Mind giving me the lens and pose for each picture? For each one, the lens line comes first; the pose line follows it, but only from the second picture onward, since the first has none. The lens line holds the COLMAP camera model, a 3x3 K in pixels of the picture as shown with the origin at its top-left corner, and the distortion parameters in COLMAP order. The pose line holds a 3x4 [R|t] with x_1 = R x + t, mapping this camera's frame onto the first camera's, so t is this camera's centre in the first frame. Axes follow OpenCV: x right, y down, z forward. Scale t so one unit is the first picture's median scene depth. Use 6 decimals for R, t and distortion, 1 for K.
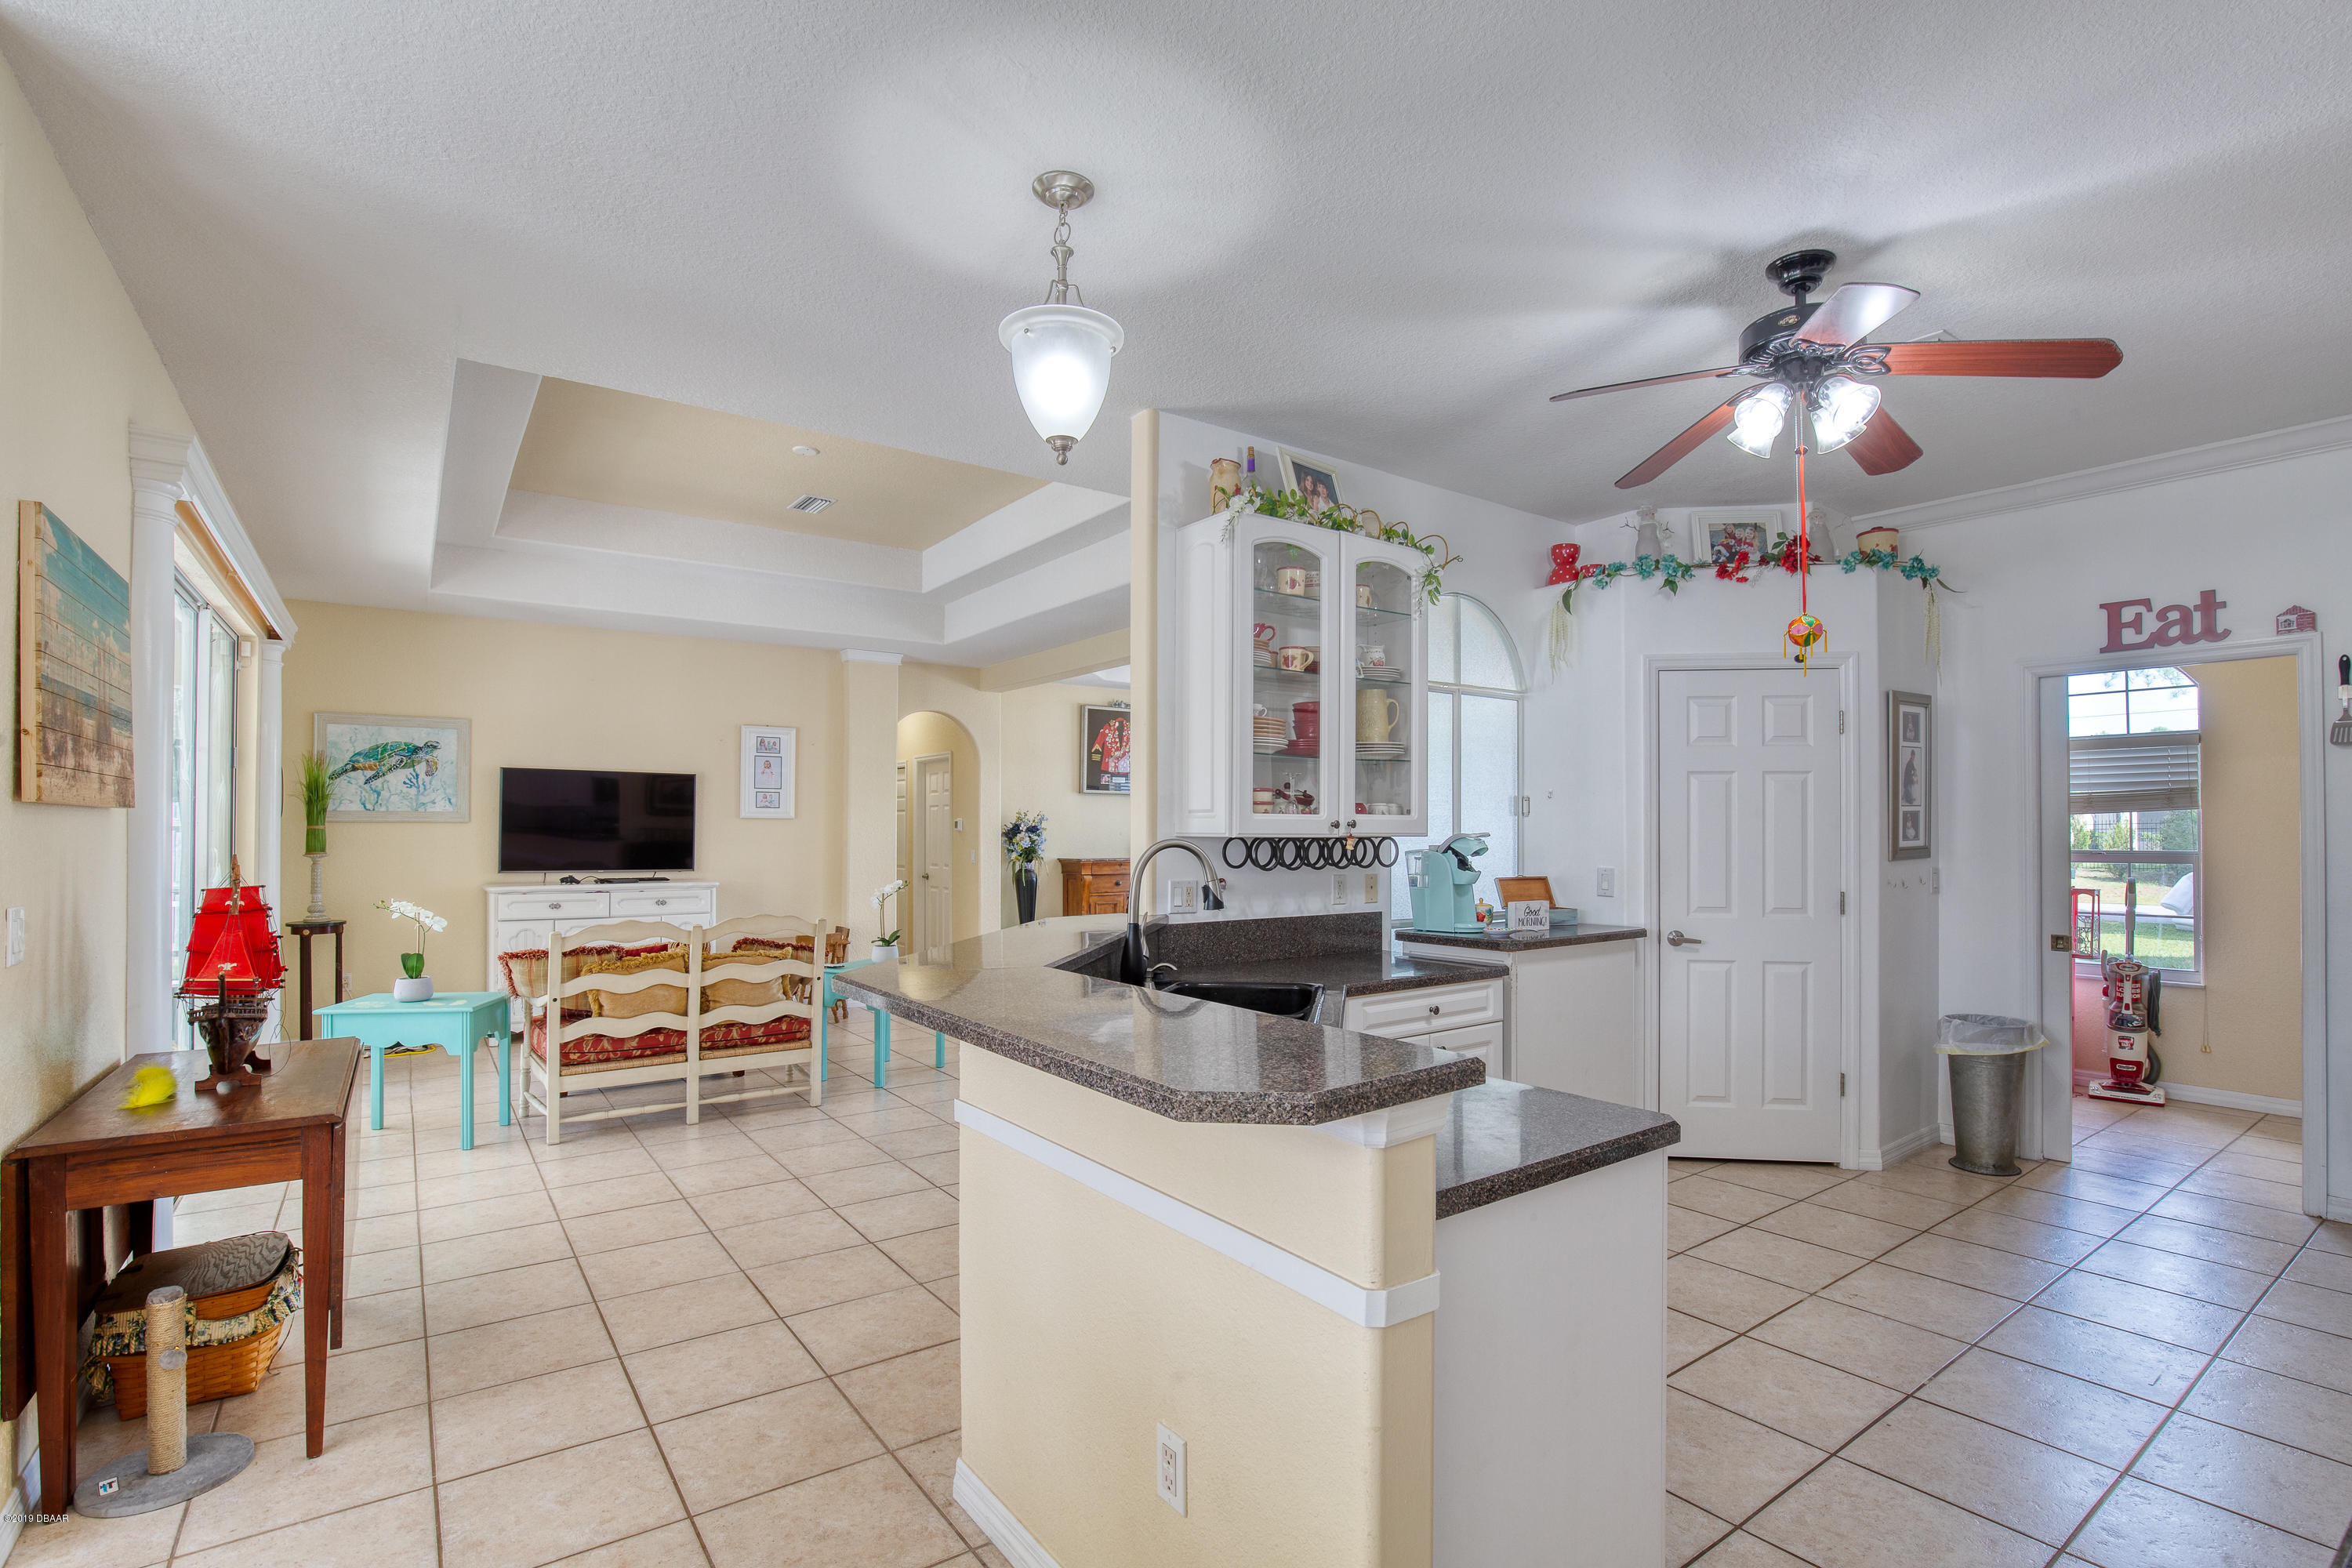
lens RADIAL K [[1082.3, 0, 1144.1], [0, 1082.3, 816.9], [0, 0, 1]] dist [-0.031159, 0.005551]
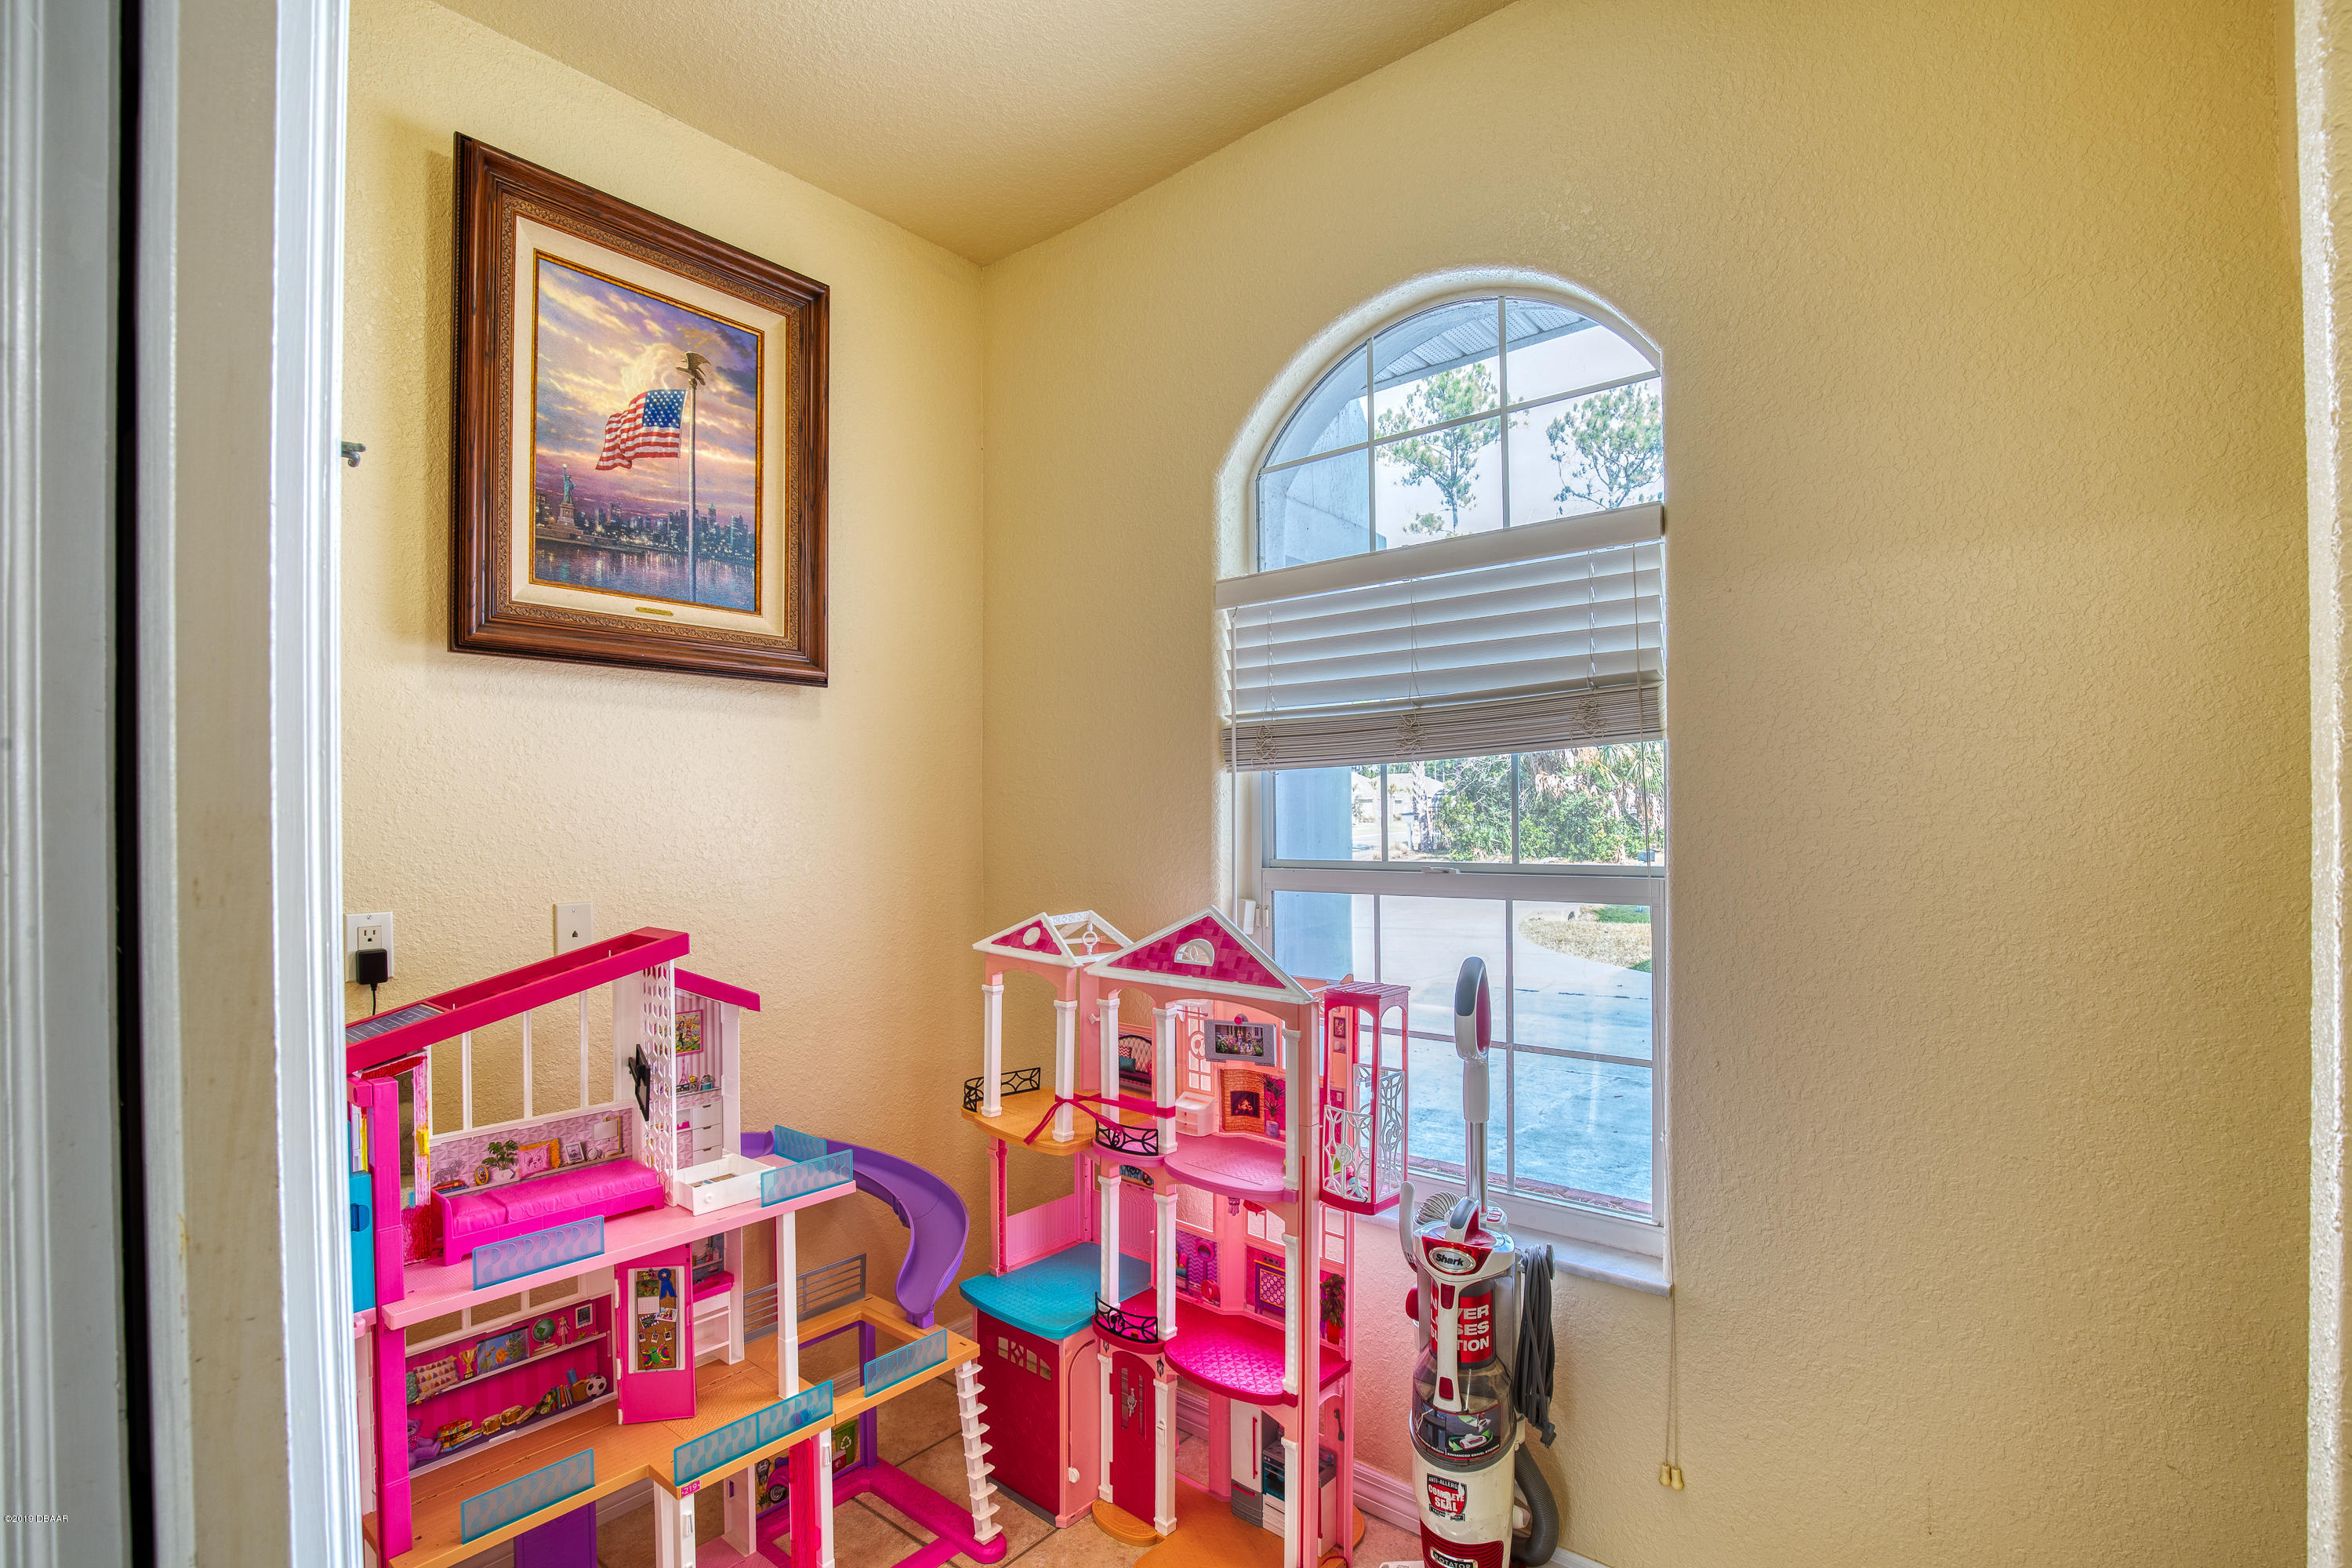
lens RADIAL K [[1082.3, 0, 1174.6], [0, 1082.3, 803.0], [0, 0, 1]] dist [-0.031159, 0.005551]
pose [[0.964251, -0.002158, 0.264981, 0.770143], [0.000446, 0.999979, 0.006521, 0.010527], [-0.264990, -0.006169, 0.964232, 0.722730]]
